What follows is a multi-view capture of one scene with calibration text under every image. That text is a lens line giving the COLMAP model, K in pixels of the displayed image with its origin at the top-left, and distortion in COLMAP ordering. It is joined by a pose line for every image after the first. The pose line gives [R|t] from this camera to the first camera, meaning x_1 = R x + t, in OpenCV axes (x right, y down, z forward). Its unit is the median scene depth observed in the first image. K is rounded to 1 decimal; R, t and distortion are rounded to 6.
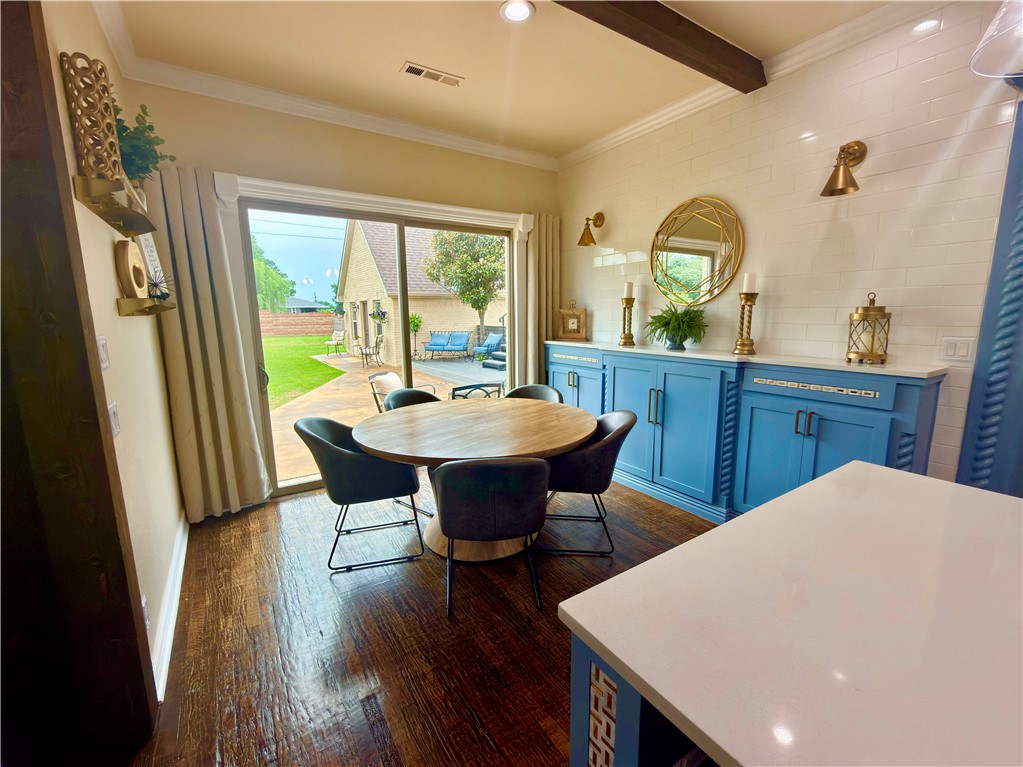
lens RADIAL K [[407.9, 0, 509.0], [0, 407.9, 378.5], [0, 0, 1]] dist [0.000717, -0.000373]
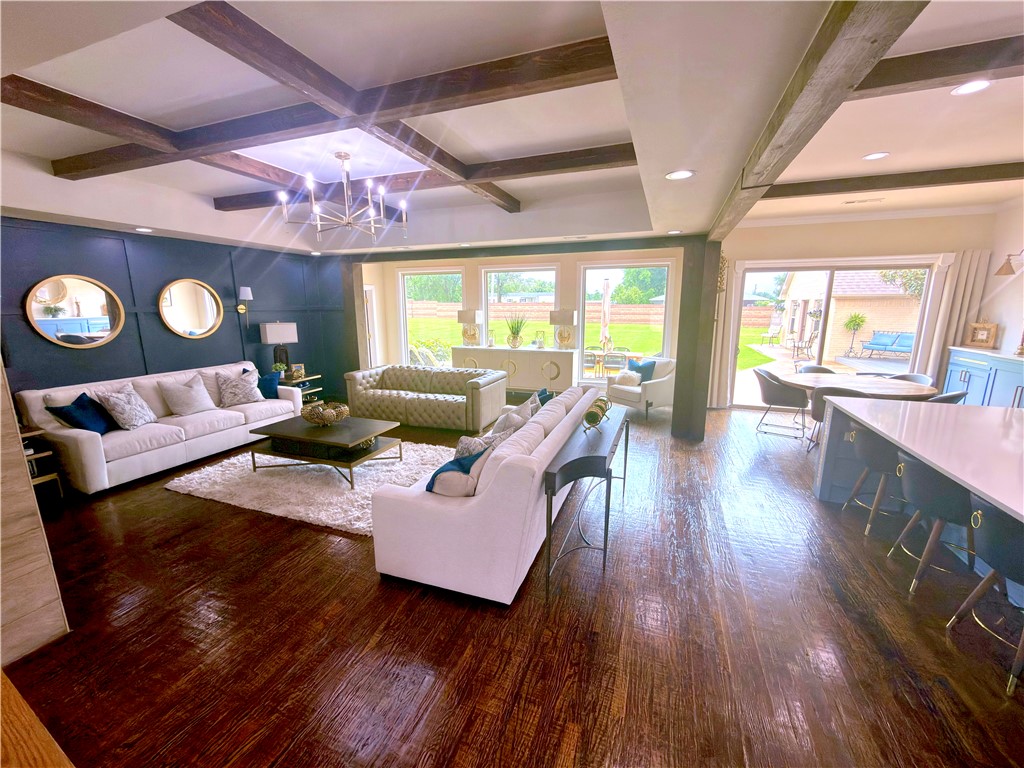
lens RADIAL K [[408.3, 0, 511.1], [0, 408.3, 382.8], [0, 0, 1]] dist [0.000717, -0.000373]
pose [[0.574548, 0.163431, -0.801988, 0.359052], [-0.133330, 0.985462, 0.105302, 0.075710], [0.807538, 0.046427, 0.587985, -0.939240]]
